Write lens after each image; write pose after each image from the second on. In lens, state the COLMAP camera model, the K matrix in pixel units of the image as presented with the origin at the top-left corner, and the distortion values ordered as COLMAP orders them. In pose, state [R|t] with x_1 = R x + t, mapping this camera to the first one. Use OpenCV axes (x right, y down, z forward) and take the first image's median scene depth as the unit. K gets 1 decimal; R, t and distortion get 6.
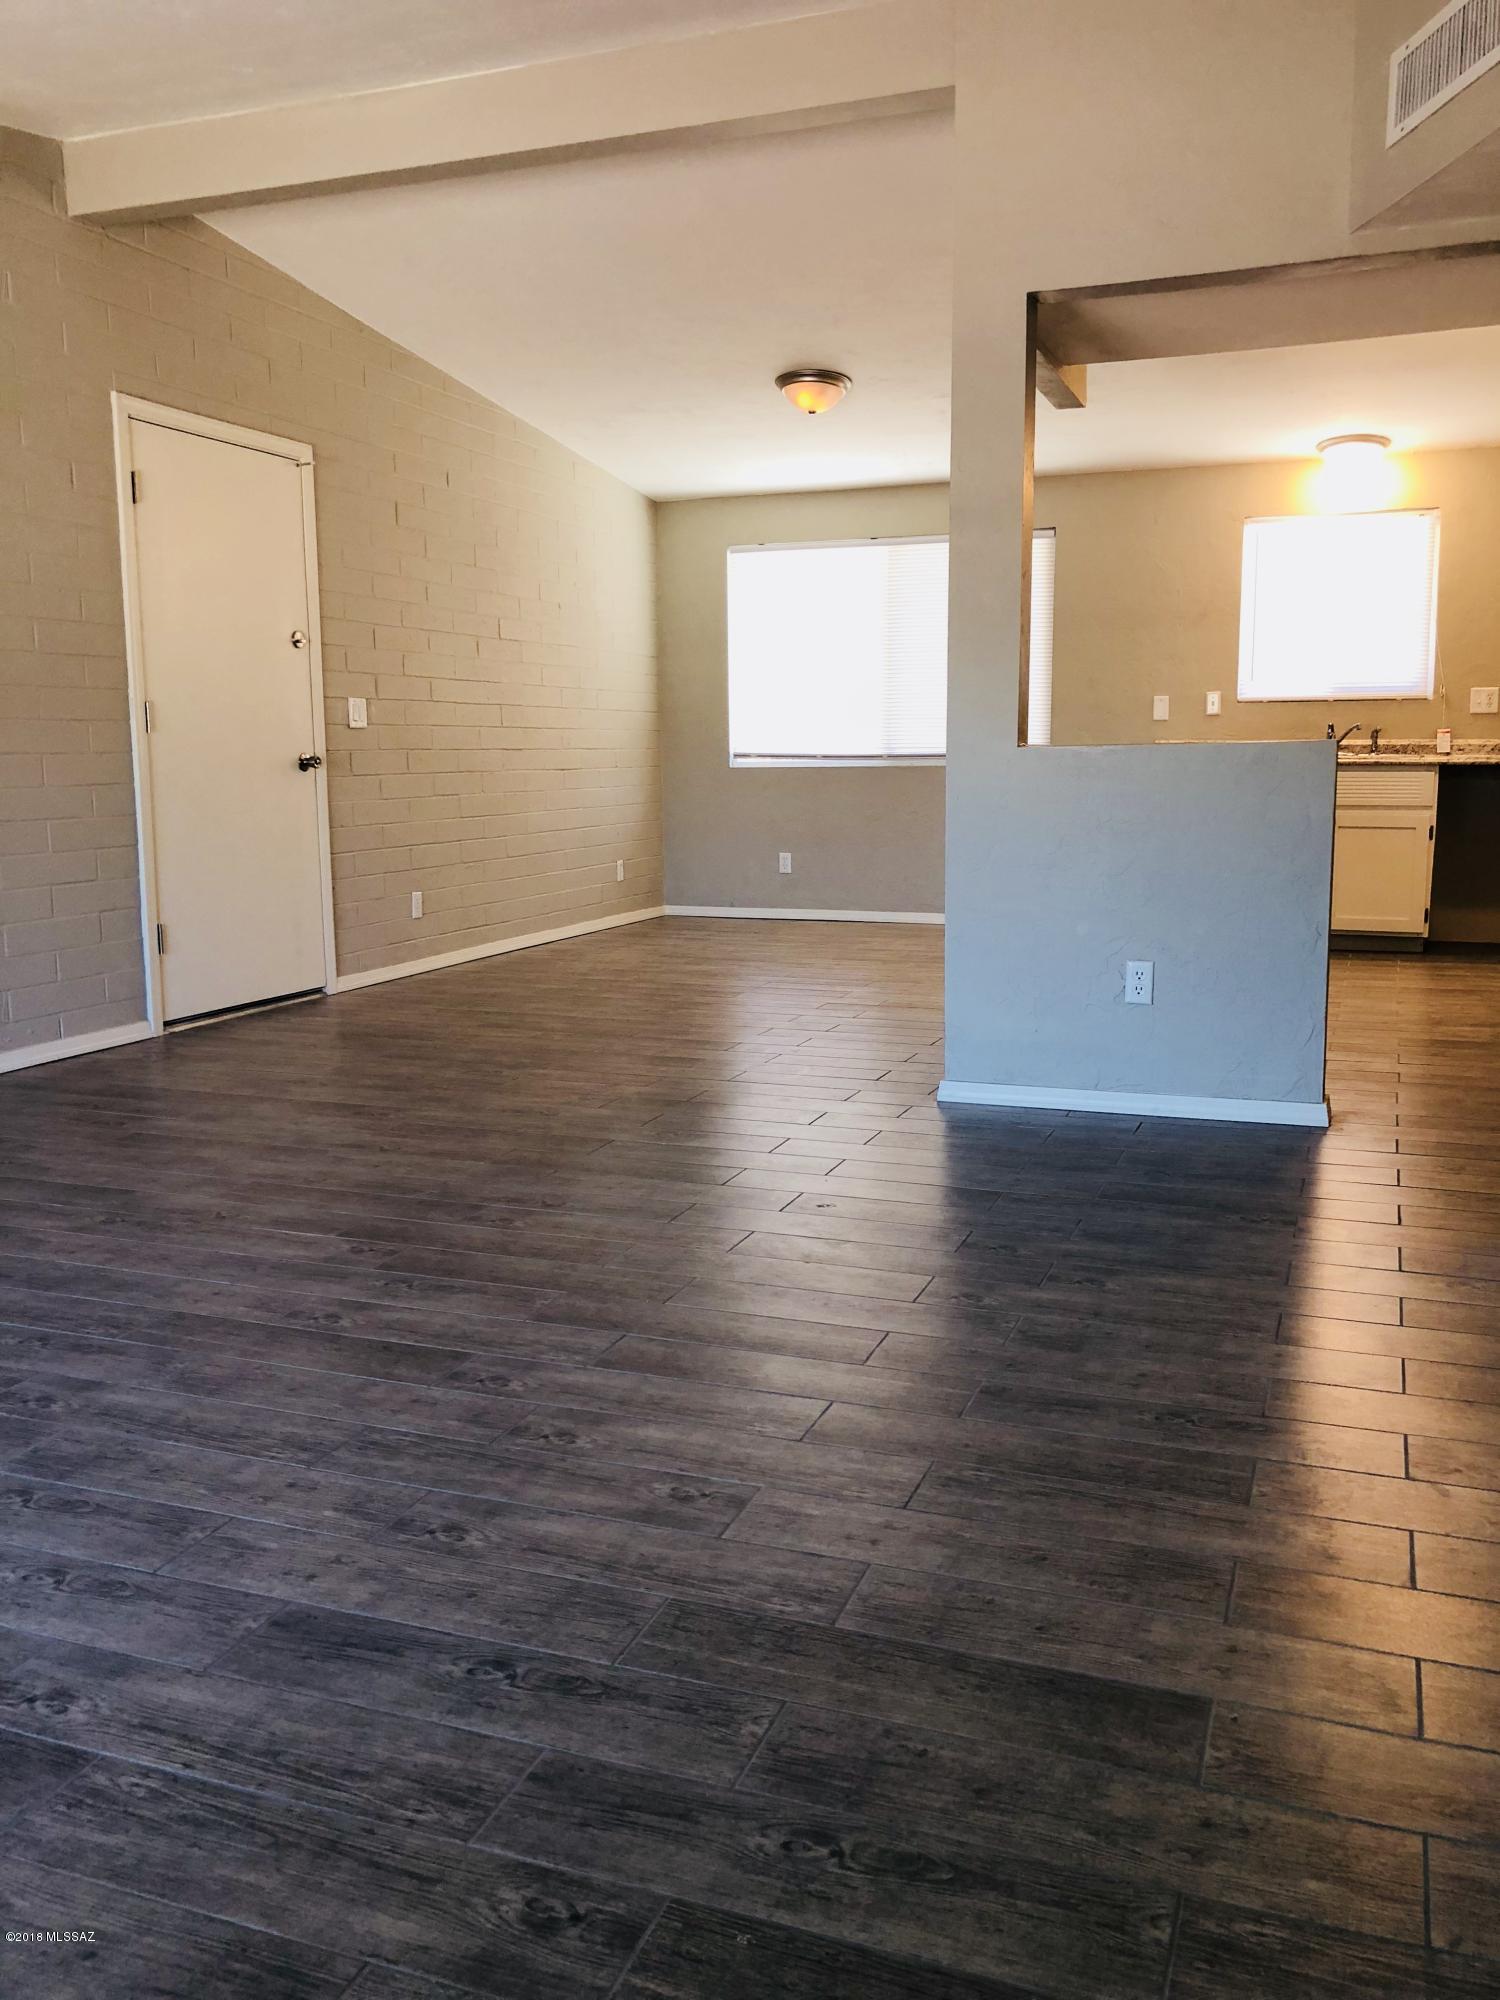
lens RADIAL K [[1656.9, 0, 750.0], [0, 1656.9, 1000.0], [0, 0, 1]] dist [0.012096, 0.003387]
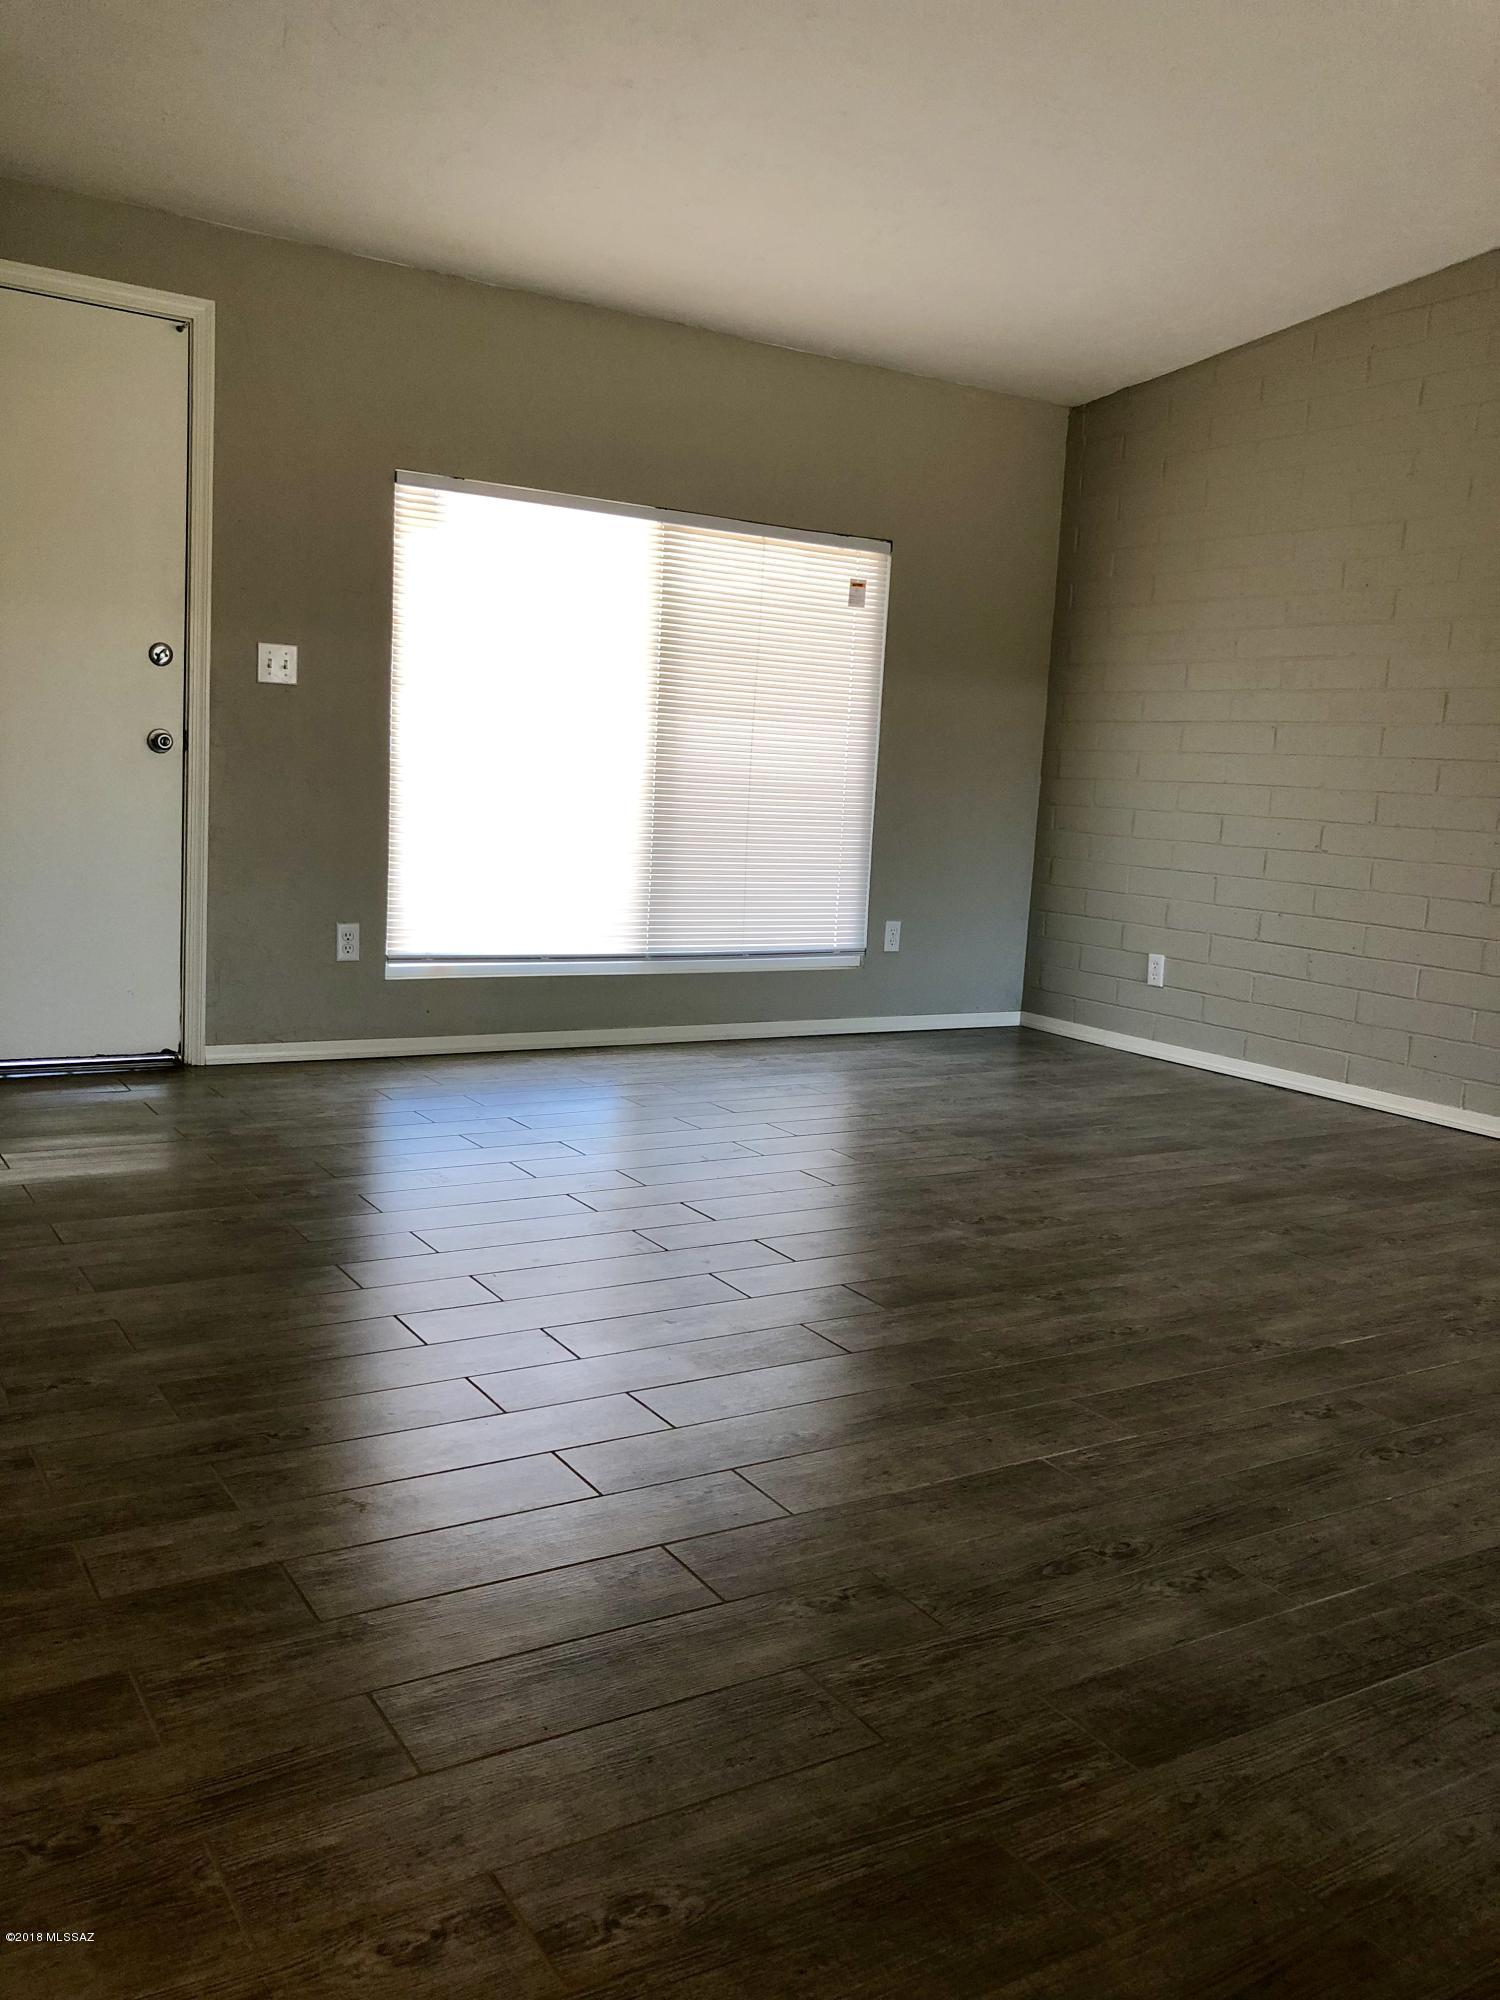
lens RADIAL K [[1656.9, 0, 750.0], [0, 1656.9, 1000.0], [0, 0, 1]] dist [0.012096, 0.003387]
pose [[-0.609415, 0.083555, -0.788436, 0.645728], [-0.170181, 0.957468, 0.233009, -0.193047], [0.774372, 0.276176, -0.569276, 1.318064]]
